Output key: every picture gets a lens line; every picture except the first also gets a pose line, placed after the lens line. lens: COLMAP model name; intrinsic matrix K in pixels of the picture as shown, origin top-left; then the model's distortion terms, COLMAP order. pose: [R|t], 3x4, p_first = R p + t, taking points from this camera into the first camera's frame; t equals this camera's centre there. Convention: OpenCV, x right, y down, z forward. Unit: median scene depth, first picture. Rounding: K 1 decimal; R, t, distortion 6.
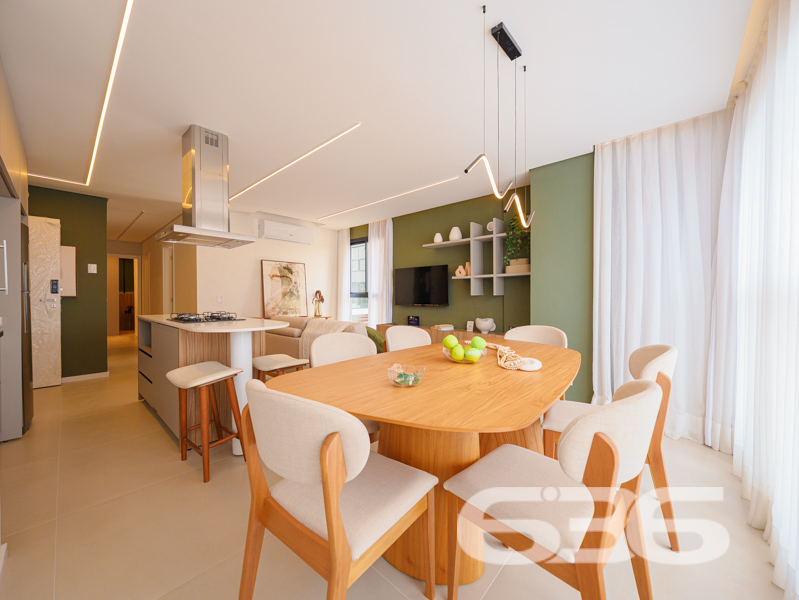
lens RADIAL K [[307.4, 0, 399.6], [0, 307.4, 298.1], [0, 0, 1]] dist [-0.006014, -0.000064]
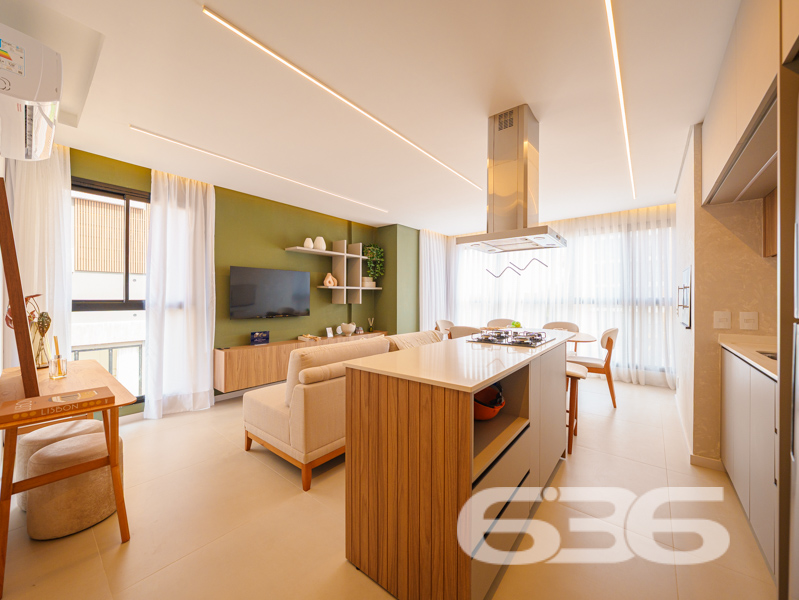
lens RADIAL K [[307.4, 0, 399.6], [0, 307.4, 298.1], [0, 0, 1]] dist [-0.006014, -0.000064]
pose [[-0.051986, 0.004281, 0.998639, -0.710150], [0.002149, 0.999989, -0.004175, -0.019730], [-0.998645, 0.001929, -0.051995, 0.661894]]
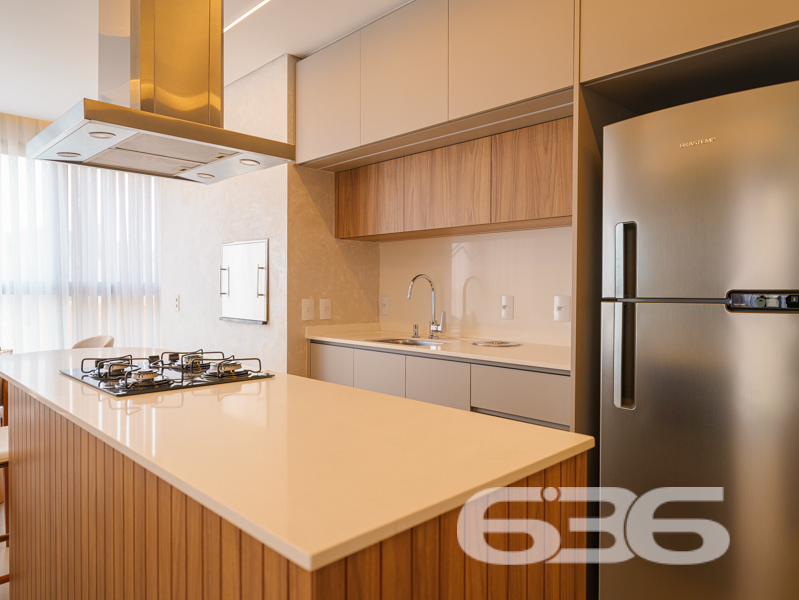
lens RADIAL K [[544.0, 0, 399.5], [0, 544.0, 300.0], [0, 0, 1]] dist [0.002471, 0.000950]
pose [[-0.998246, -0.002862, 0.059125, -0.464434], [-0.001297, 0.999648, 0.026502, -0.017876], [-0.059180, 0.026379, -0.997899, 0.800550]]
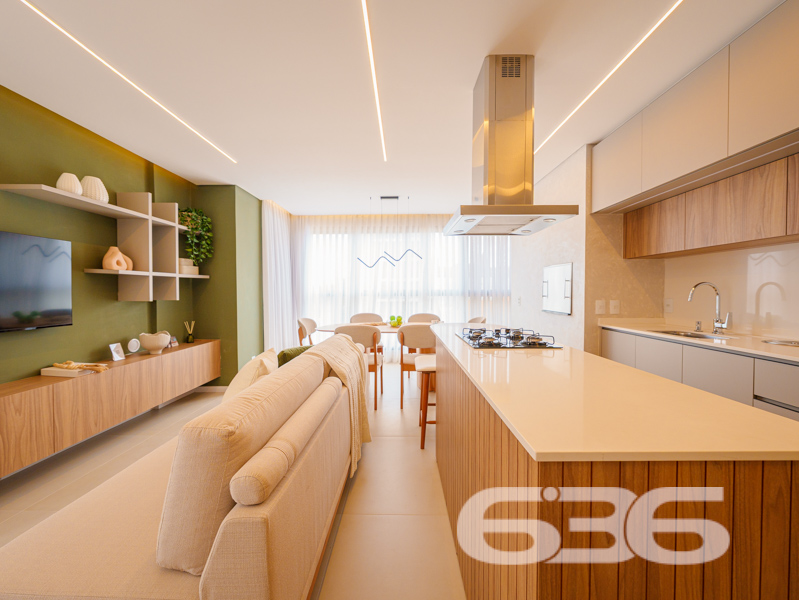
lens RADIAL K [[305.4, 0, 398.6], [0, 305.4, 298.0], [0, 0, 1]] dist [-0.003229, -0.000373]
pose [[-0.661187, -0.011827, 0.750128, -0.487858], [0.007802, 0.999713, 0.022640, -0.020847], [-0.750180, 0.020822, -0.660905, 0.800474]]
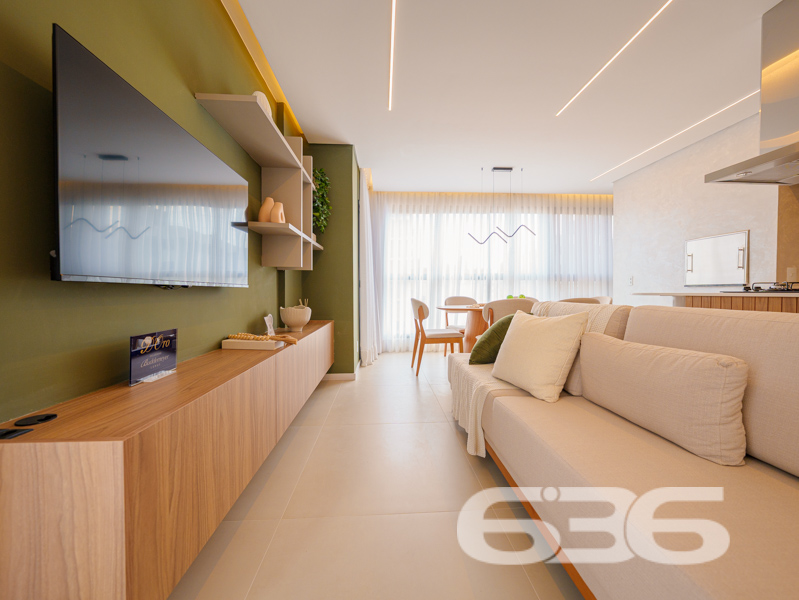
lens RADIAL K [[307.4, 0, 399.6], [0, 307.4, 298.1], [0, 0, 1]] dist [-0.006014, -0.000064]
pose [[-0.715679, -0.006455, 0.698400, -0.224075], [0.008412, 0.999805, 0.017861, 0.031212], [-0.698379, 0.018657, -0.715485, 0.991671]]
